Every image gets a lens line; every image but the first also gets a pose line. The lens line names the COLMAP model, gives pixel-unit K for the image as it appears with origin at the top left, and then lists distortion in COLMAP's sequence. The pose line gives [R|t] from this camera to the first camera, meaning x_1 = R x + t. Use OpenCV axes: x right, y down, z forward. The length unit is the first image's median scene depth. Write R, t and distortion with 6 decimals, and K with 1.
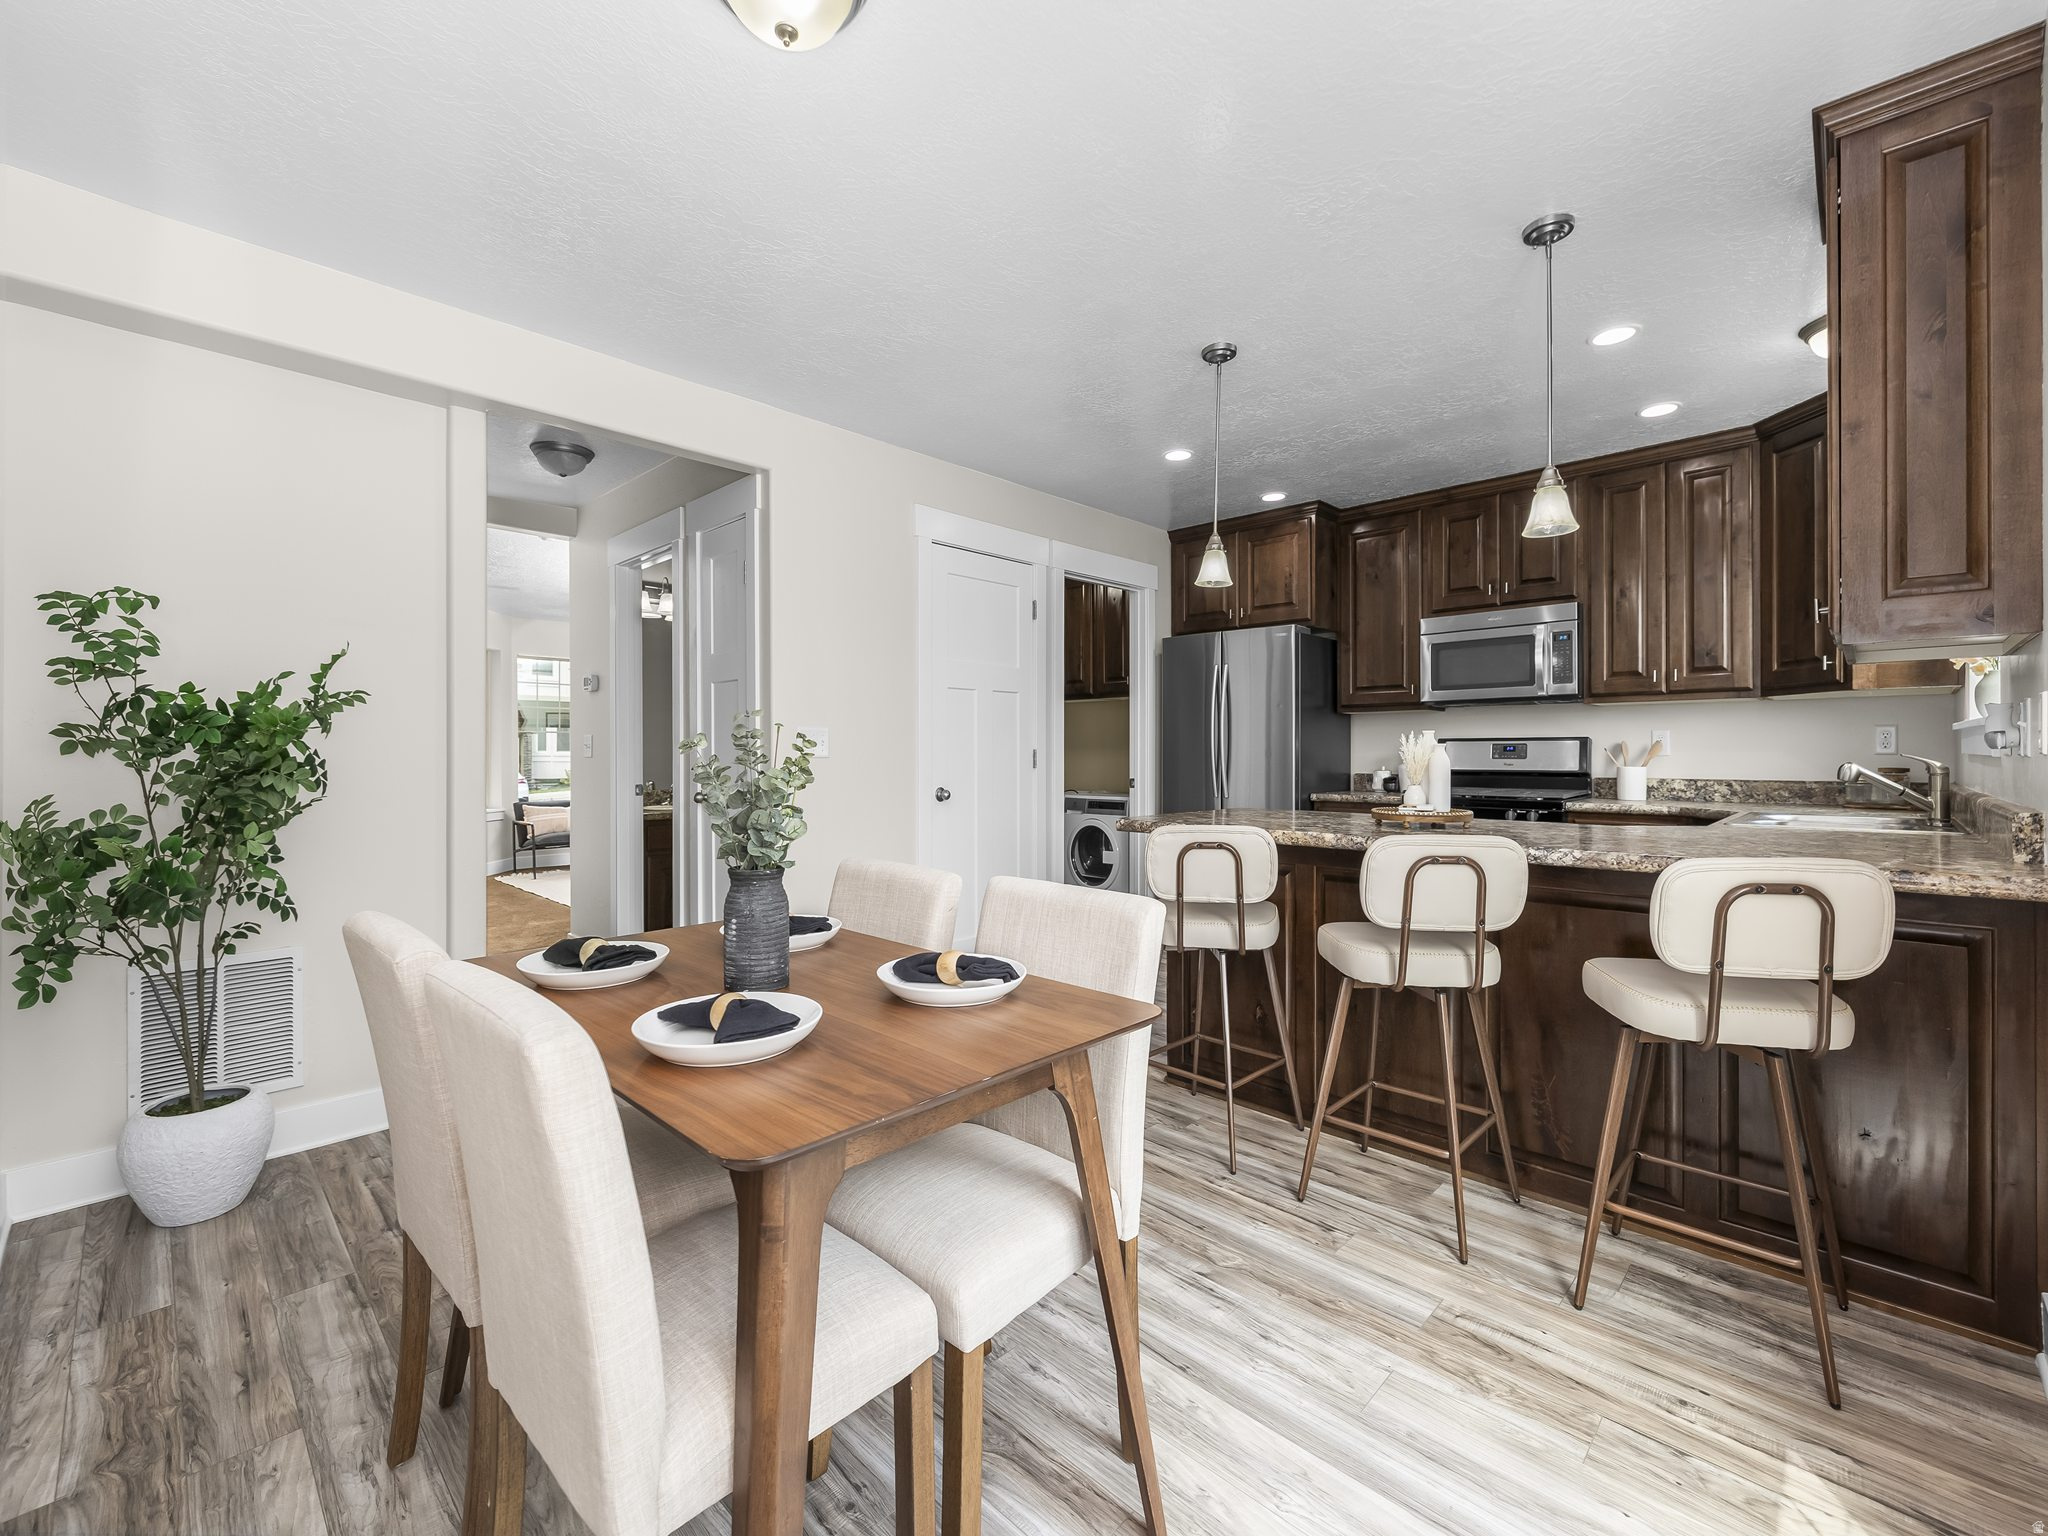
lens RADIAL K [[864.6, 0, 1005.0], [0, 864.6, 754.2], [0, 0, 1]] dist [0.002866, -0.000471]
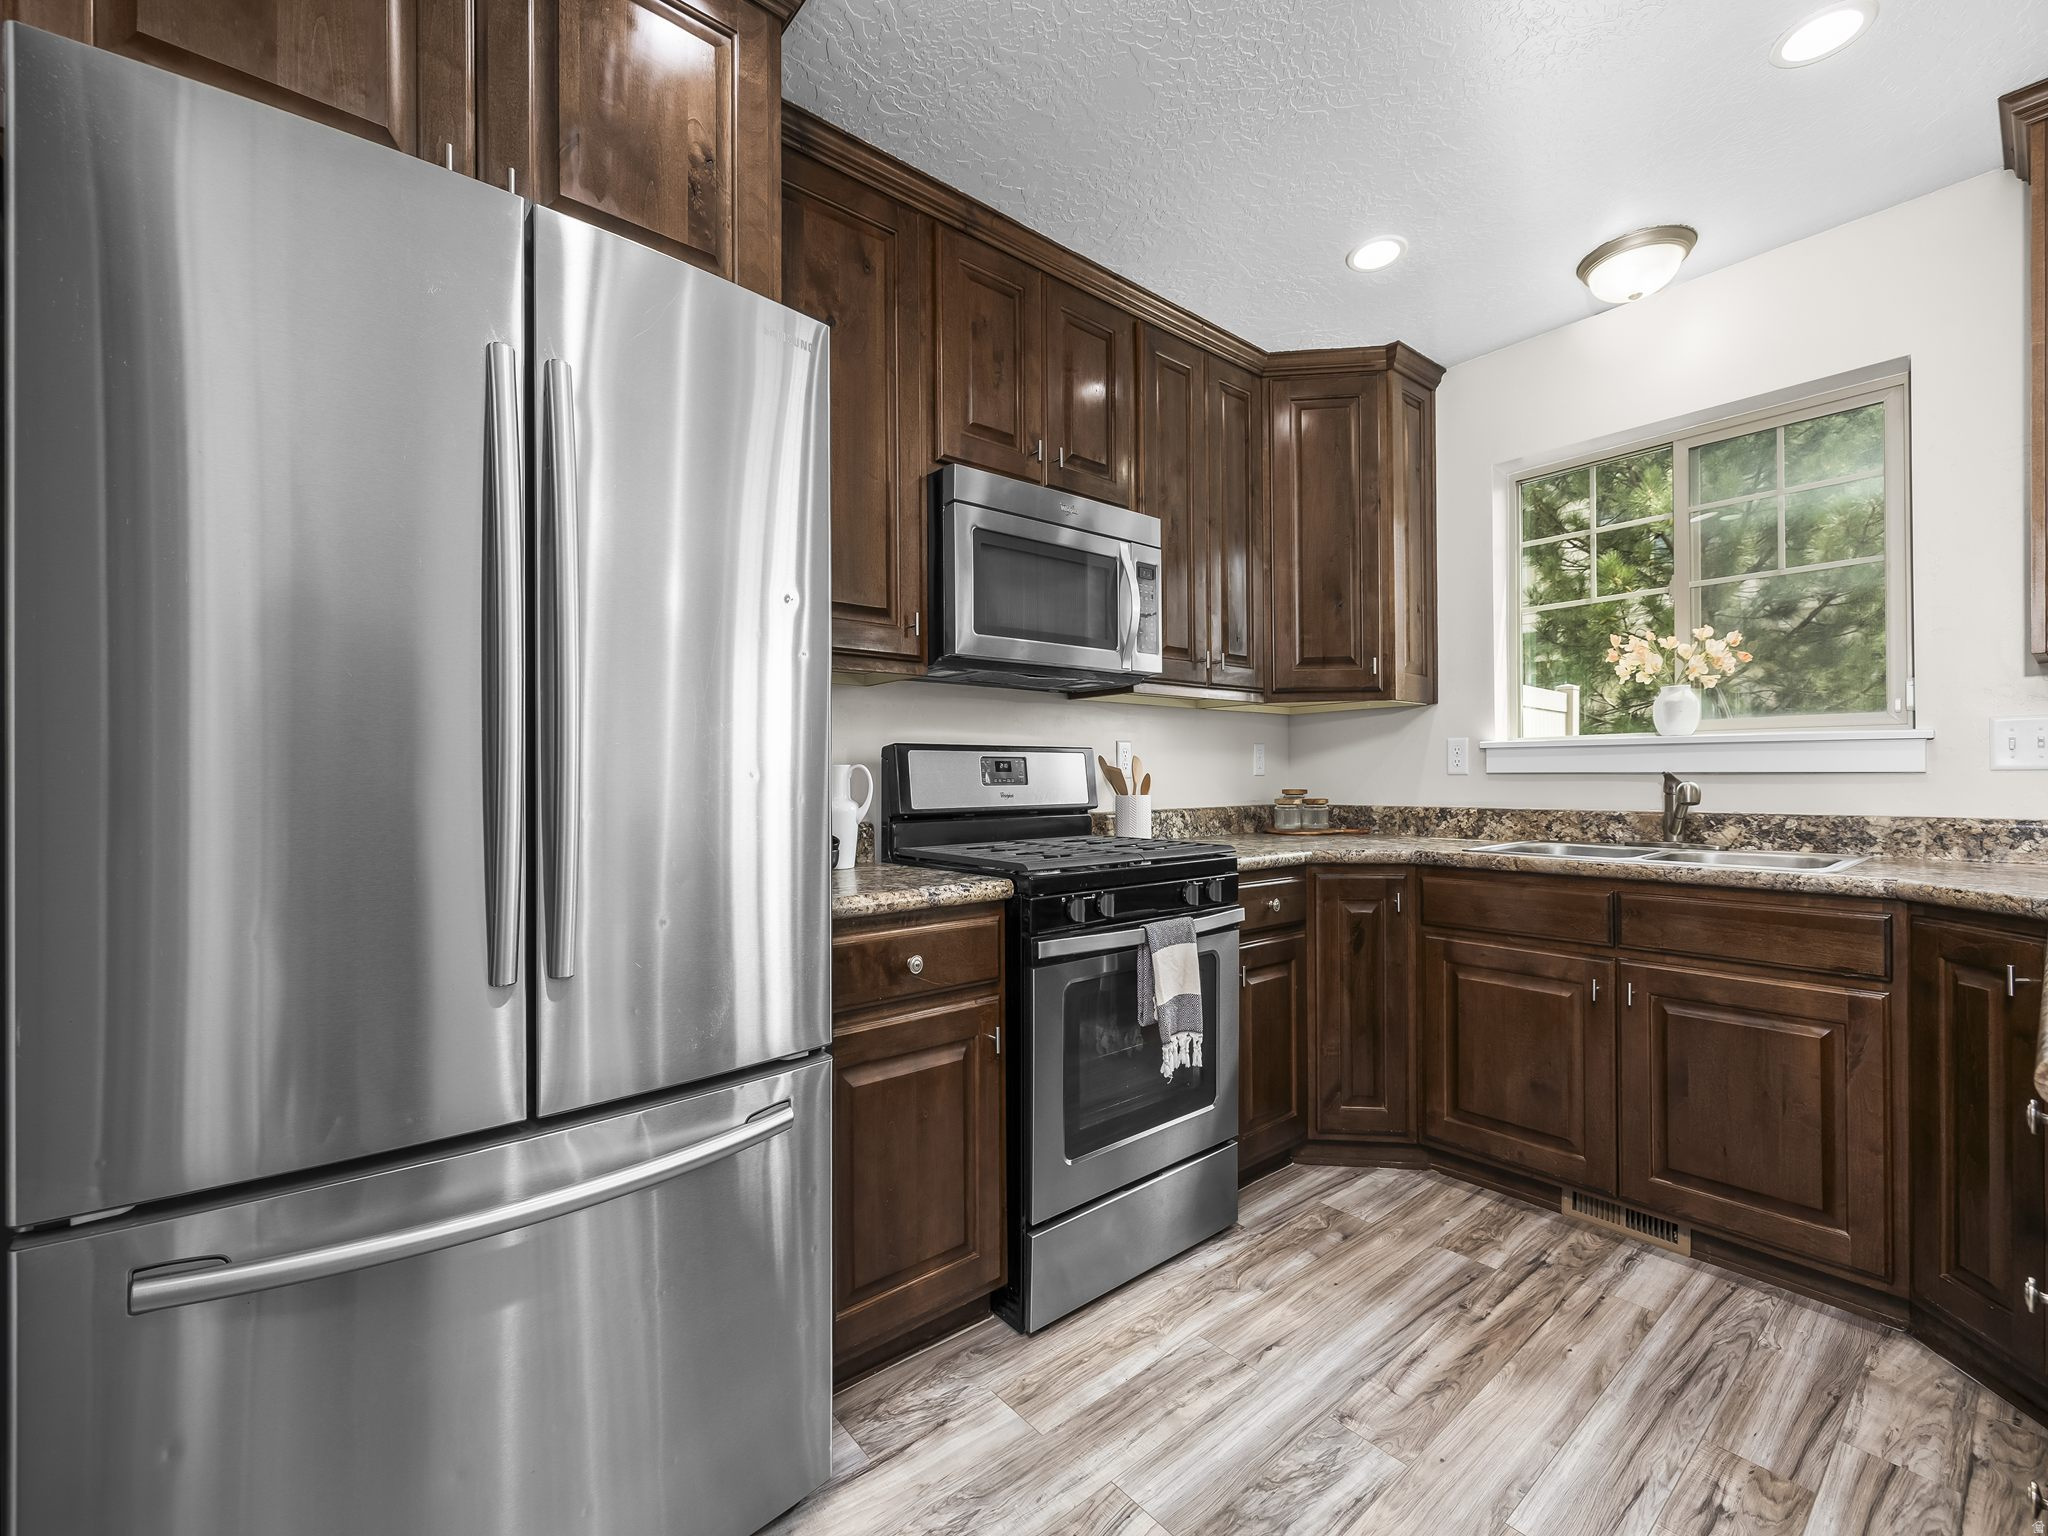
lens RADIAL K [[864.6, 0, 1014.8], [0, 864.6, 774.9], [0, 0, 1]] dist [0.002866, -0.000471]
pose [[0.095169, 0.003456, 0.995455, 0.060137], [0.007954, 0.999959, -0.004232, 0.001235], [-0.995429, 0.008320, 0.095137, 1.023093]]
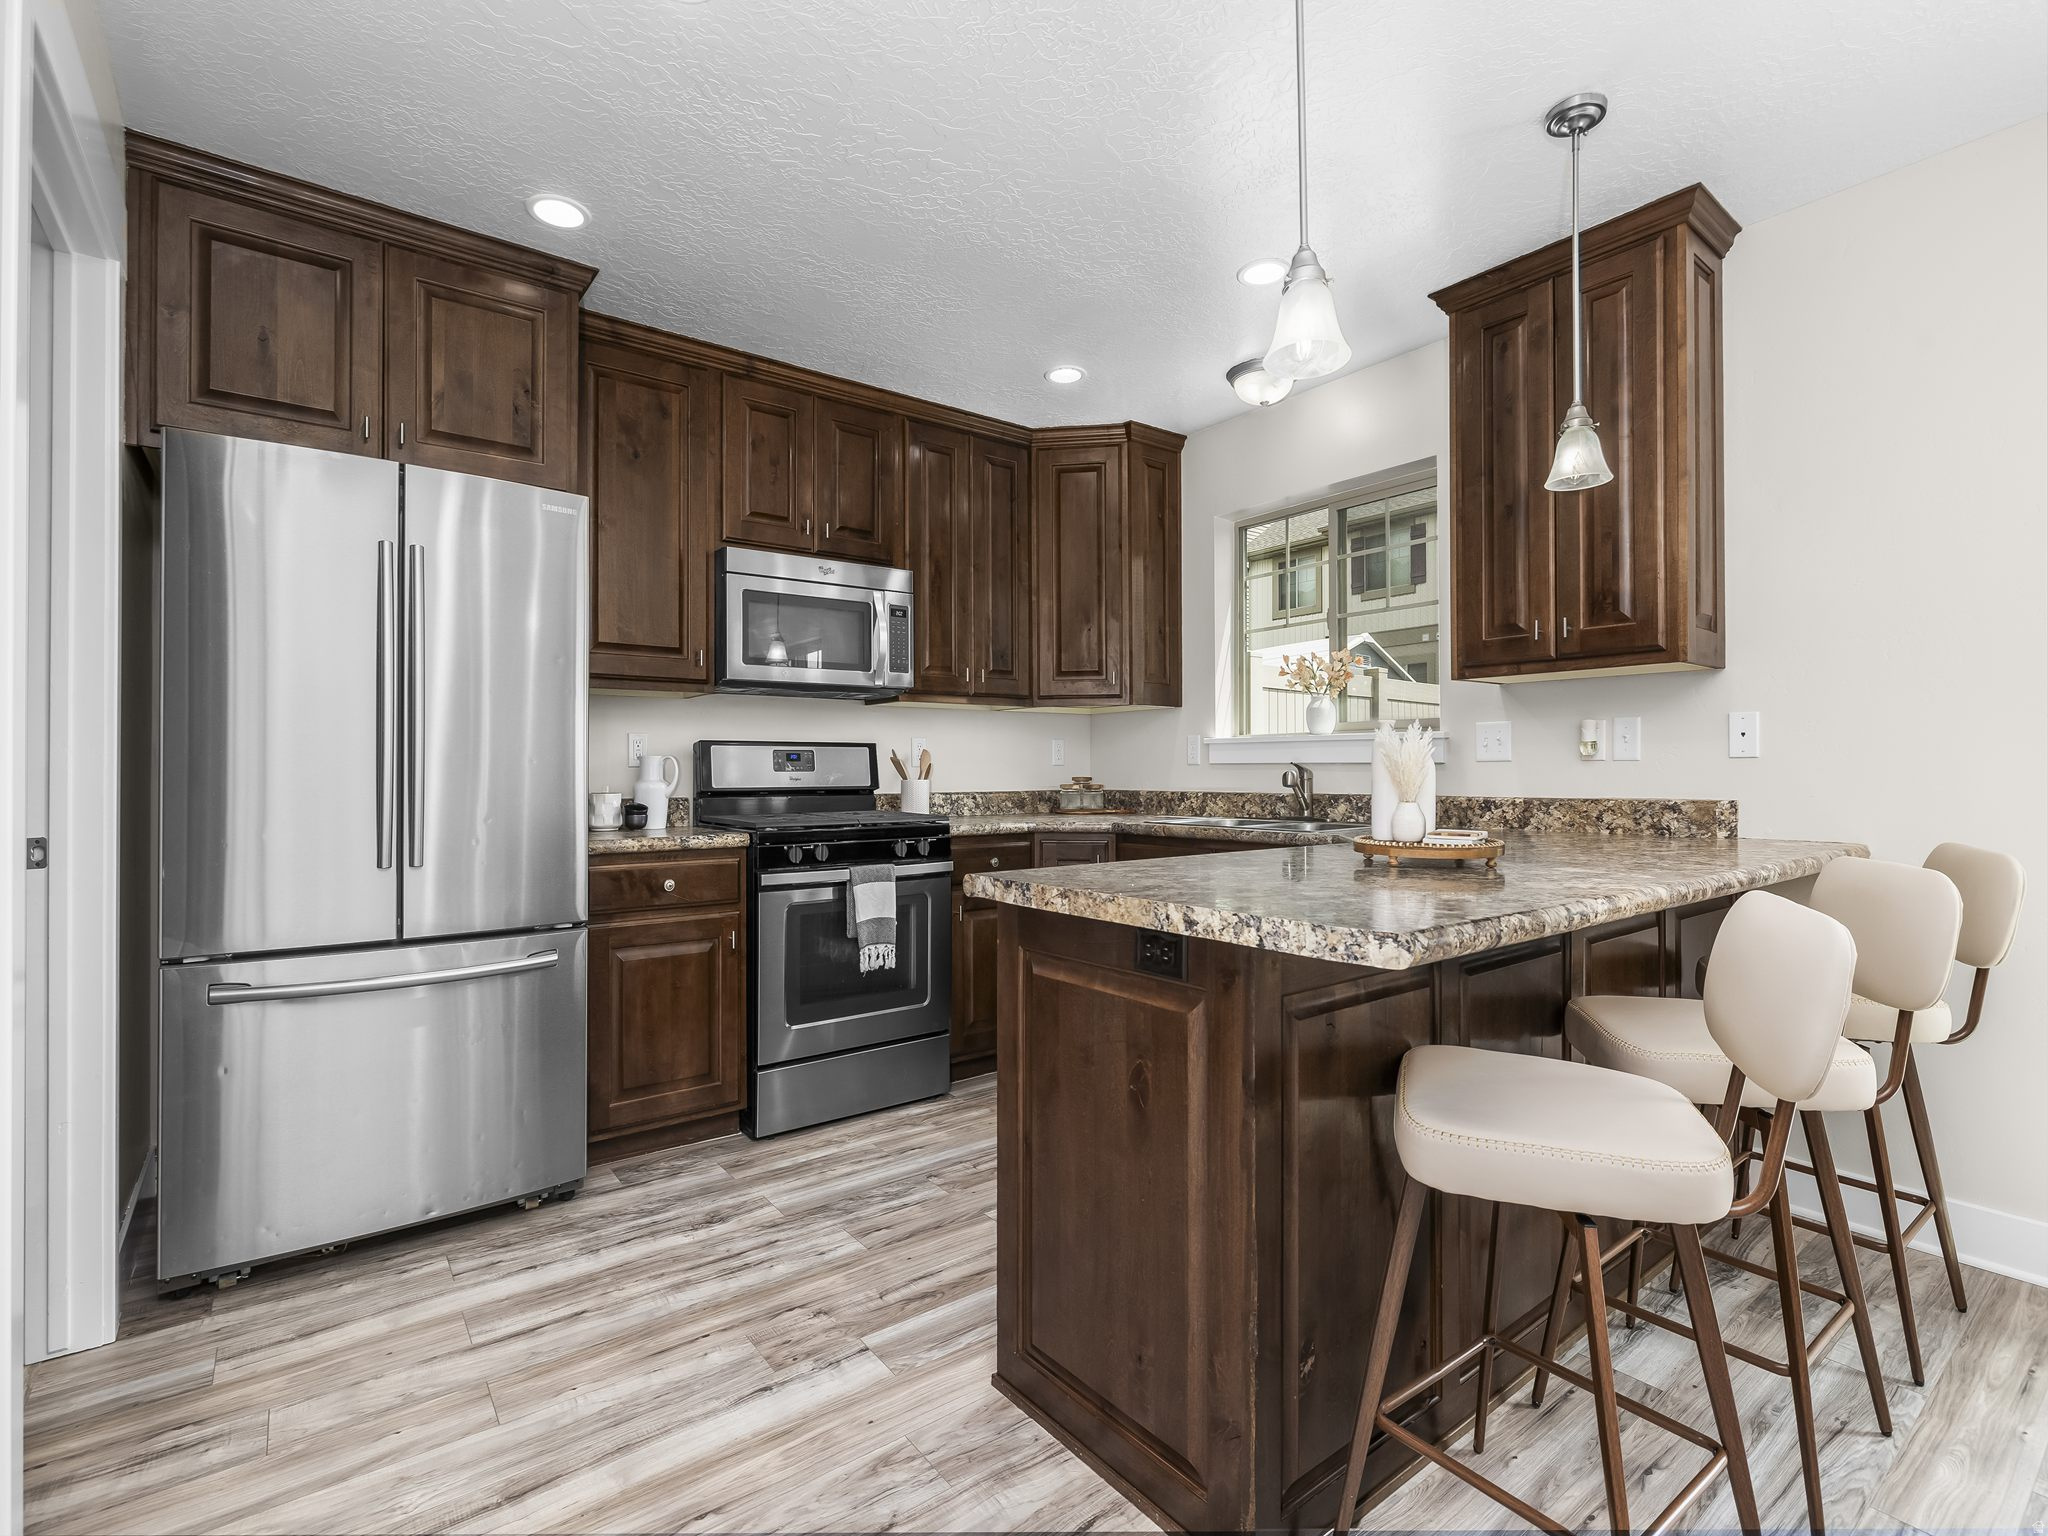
lens RADIAL K [[957.9, 0, 1013.8], [0, 957.9, 761.9], [0, 0, 1]] dist [-0.007394, 0.002693]
pose [[0.138757, 0.009933, 0.990277, -0.184727], [0.004905, 0.999931, -0.010717, 0.007376], [-0.990314, 0.006345, 0.138698, 0.772939]]
